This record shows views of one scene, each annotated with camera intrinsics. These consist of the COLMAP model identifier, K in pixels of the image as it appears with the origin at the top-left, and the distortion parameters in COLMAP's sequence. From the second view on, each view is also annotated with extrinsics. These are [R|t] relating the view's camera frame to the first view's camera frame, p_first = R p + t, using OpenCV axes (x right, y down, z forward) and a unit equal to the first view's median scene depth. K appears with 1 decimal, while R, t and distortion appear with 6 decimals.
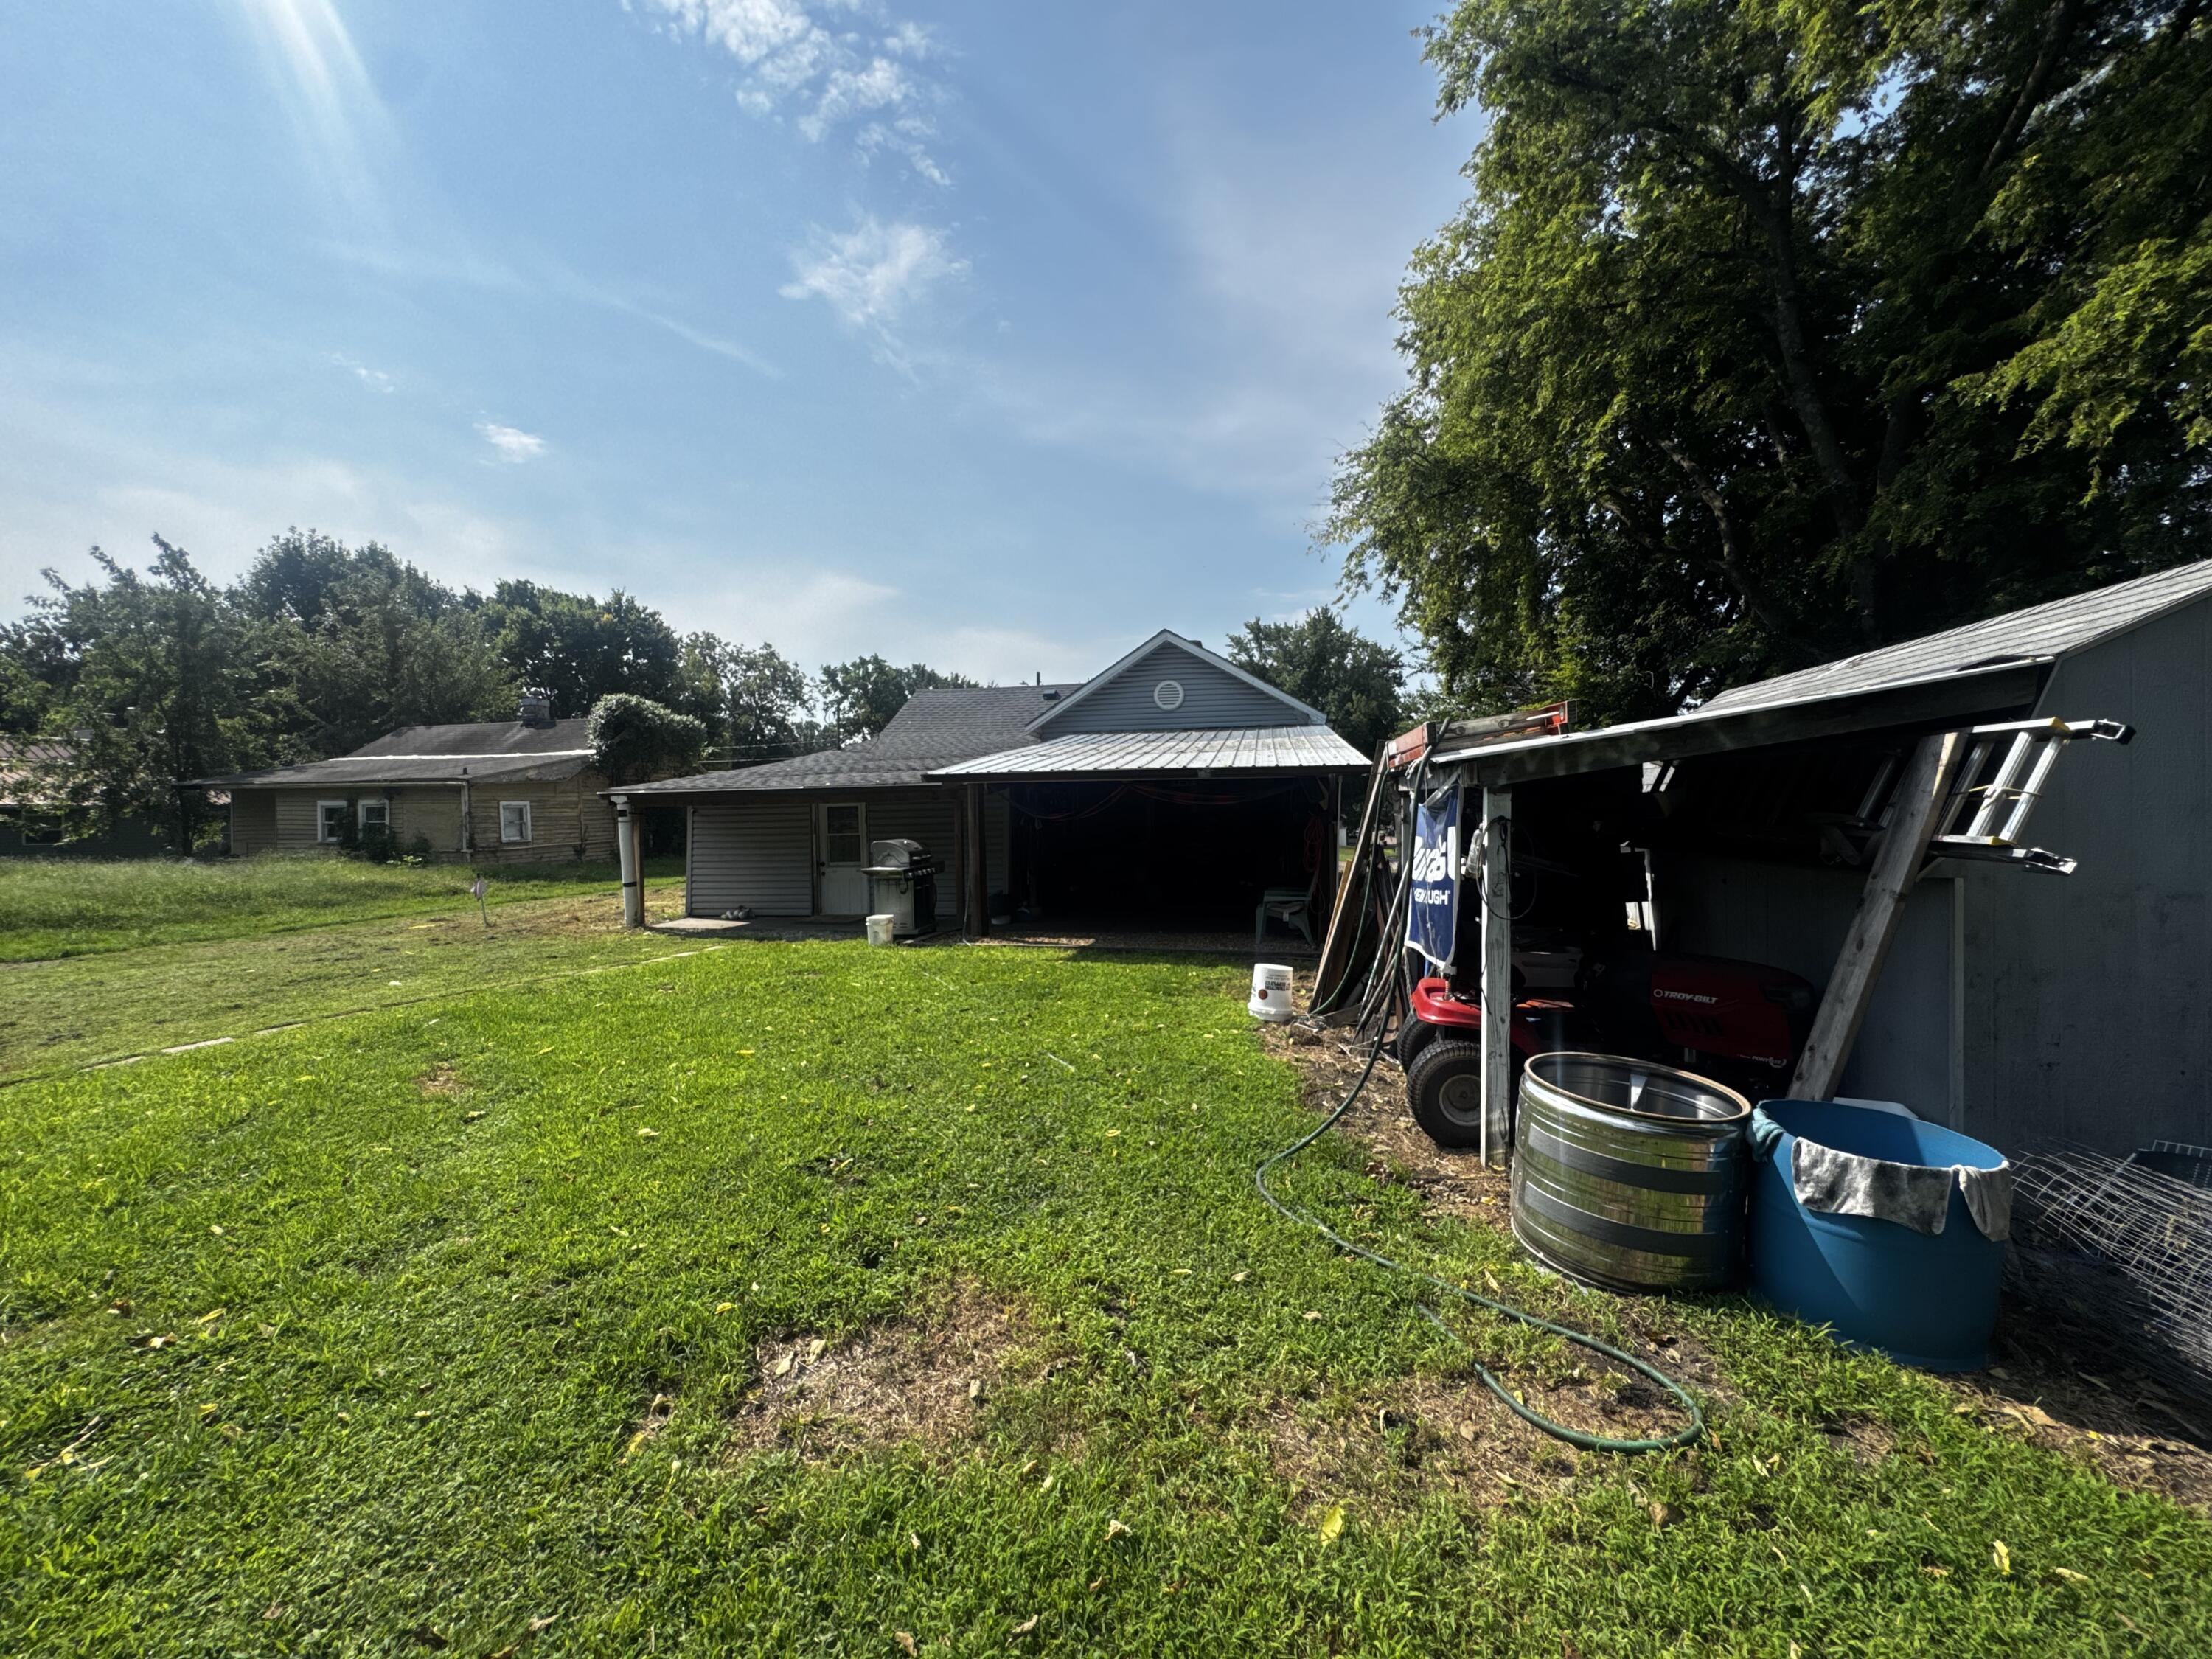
lens RADIAL K [[887.2, 0, 1106.0], [0, 887.2, 829.5], [0, 0, 1]] dist [0.000903, -0.000099]
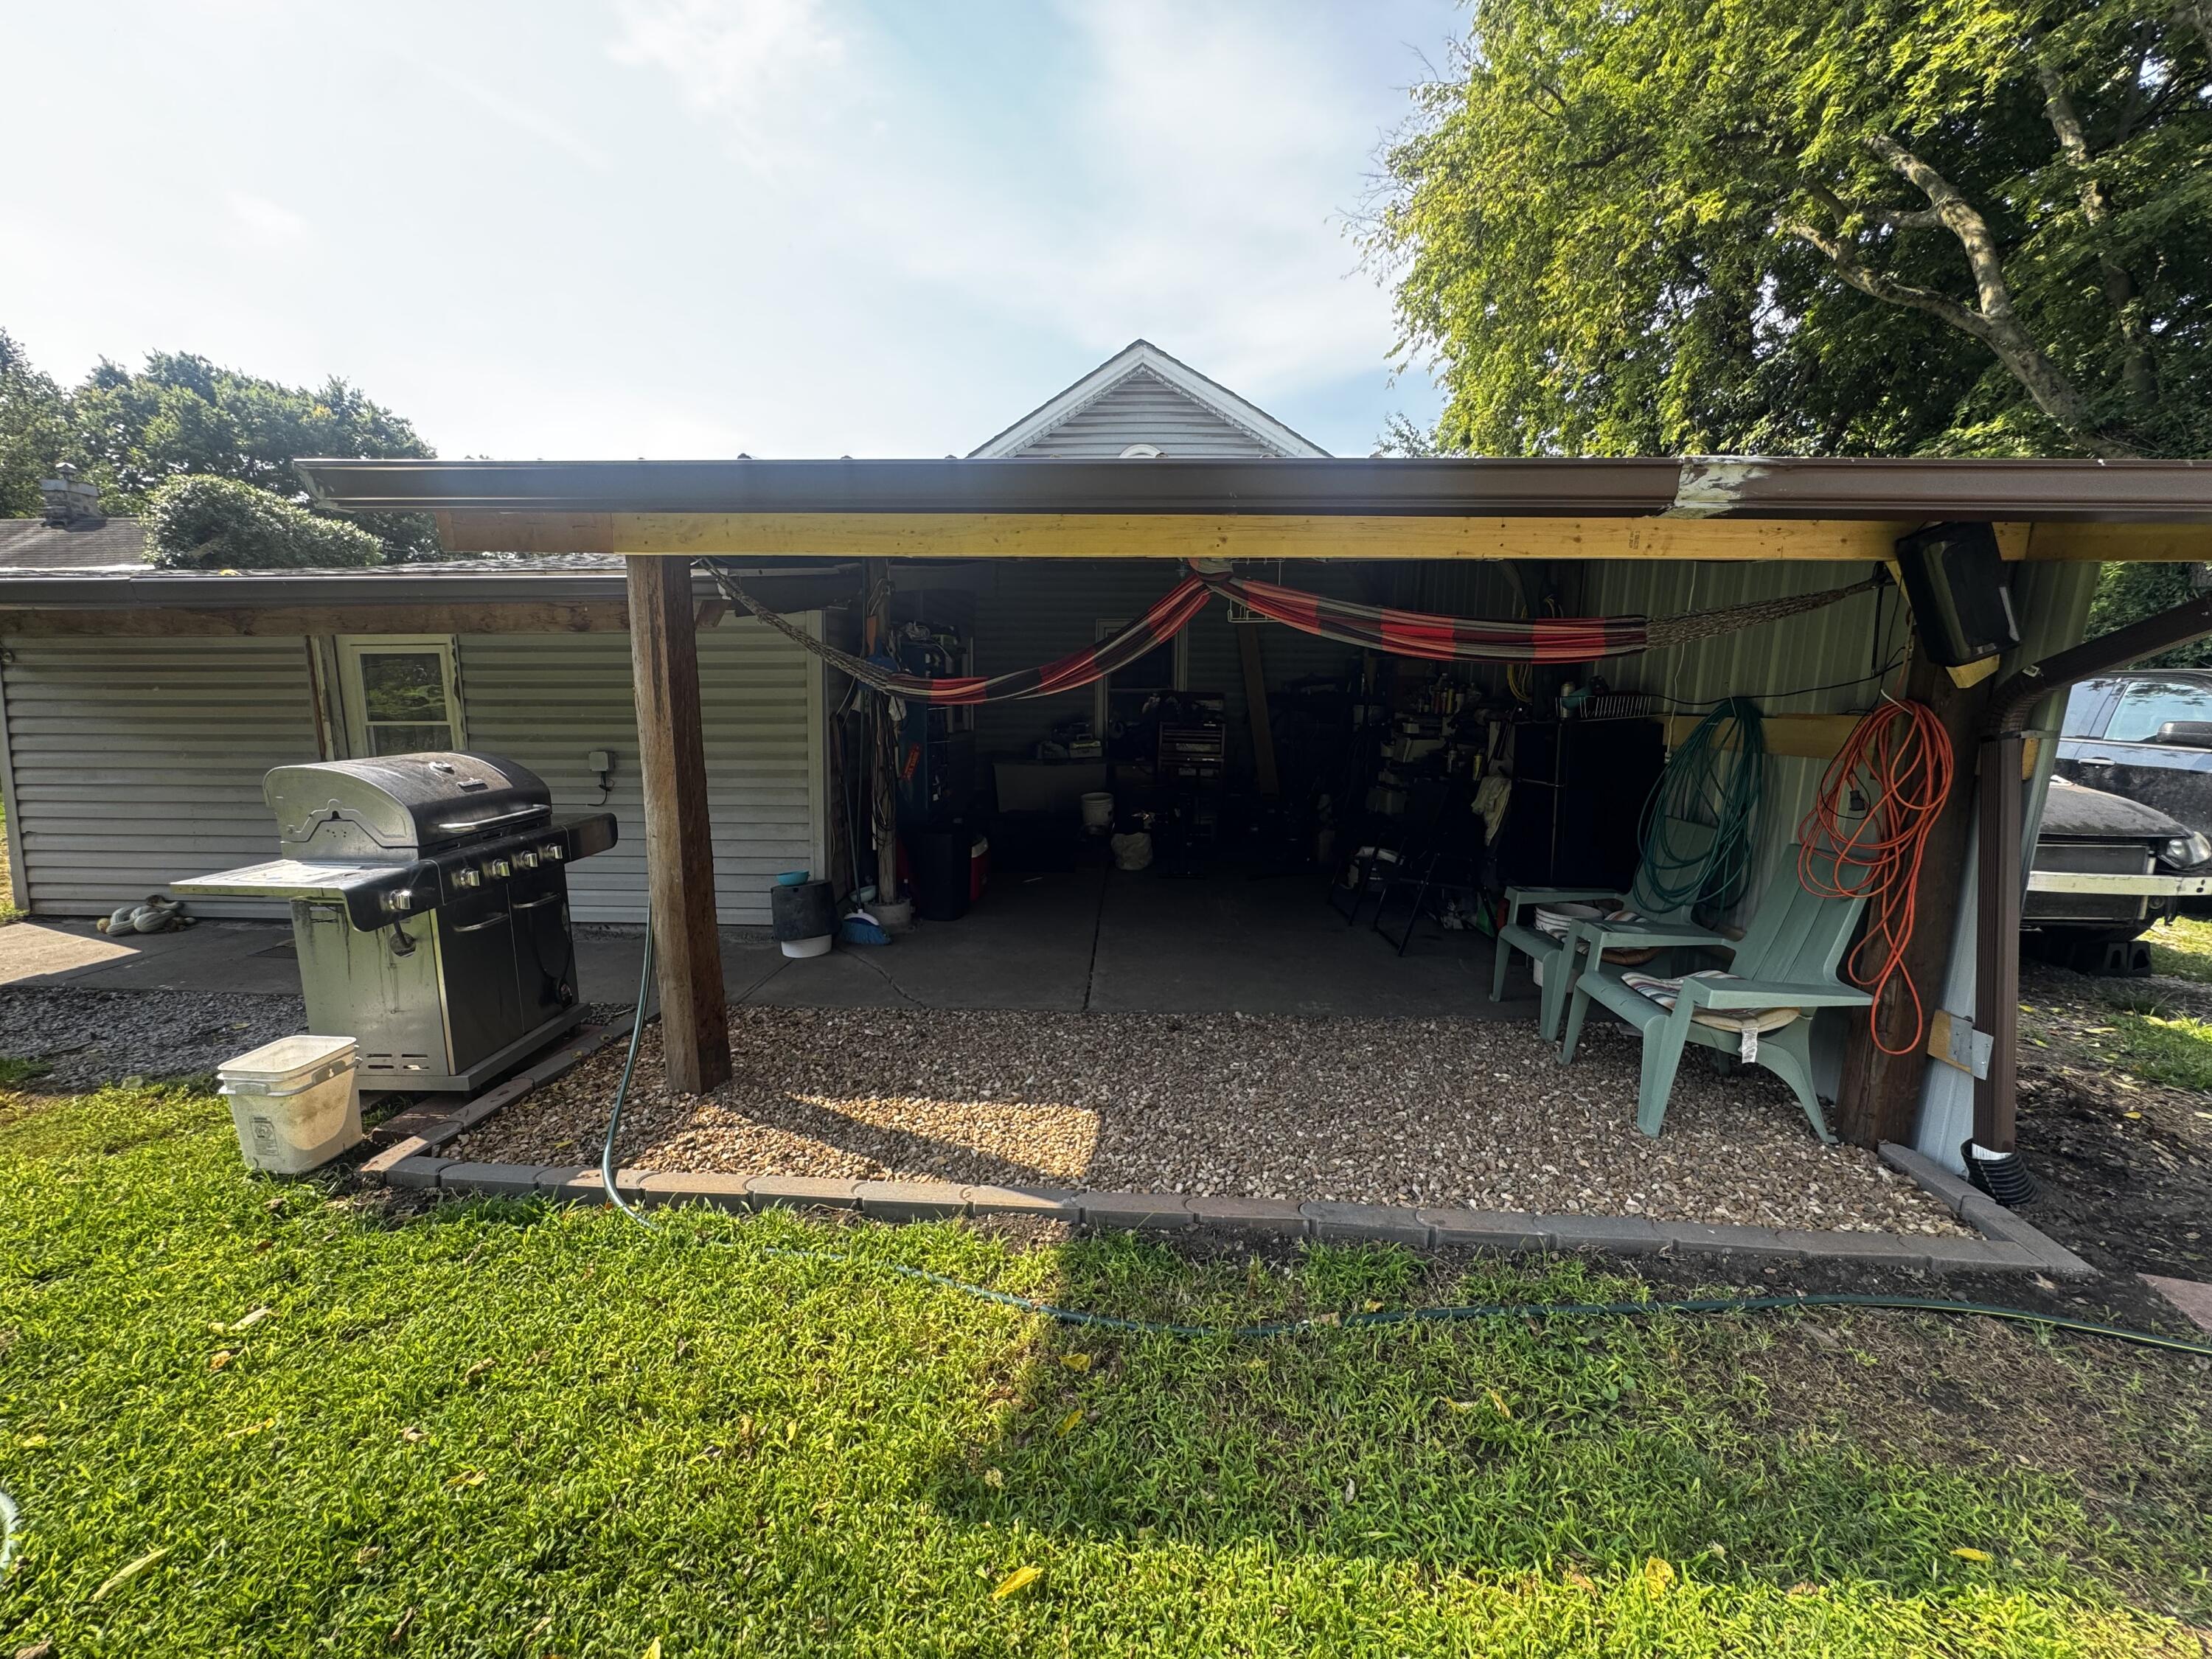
lens RADIAL K [[887.2, 0, 1106.0], [0, 887.2, 829.5], [0, 0, 1]] dist [0.000903, -0.000099]
pose [[0.990008, 0.000471, 0.141008, -0.019841], [-0.019251, 0.991082, 0.131852, -0.003403], [-0.139688, -0.133249, 0.981189, 0.283011]]
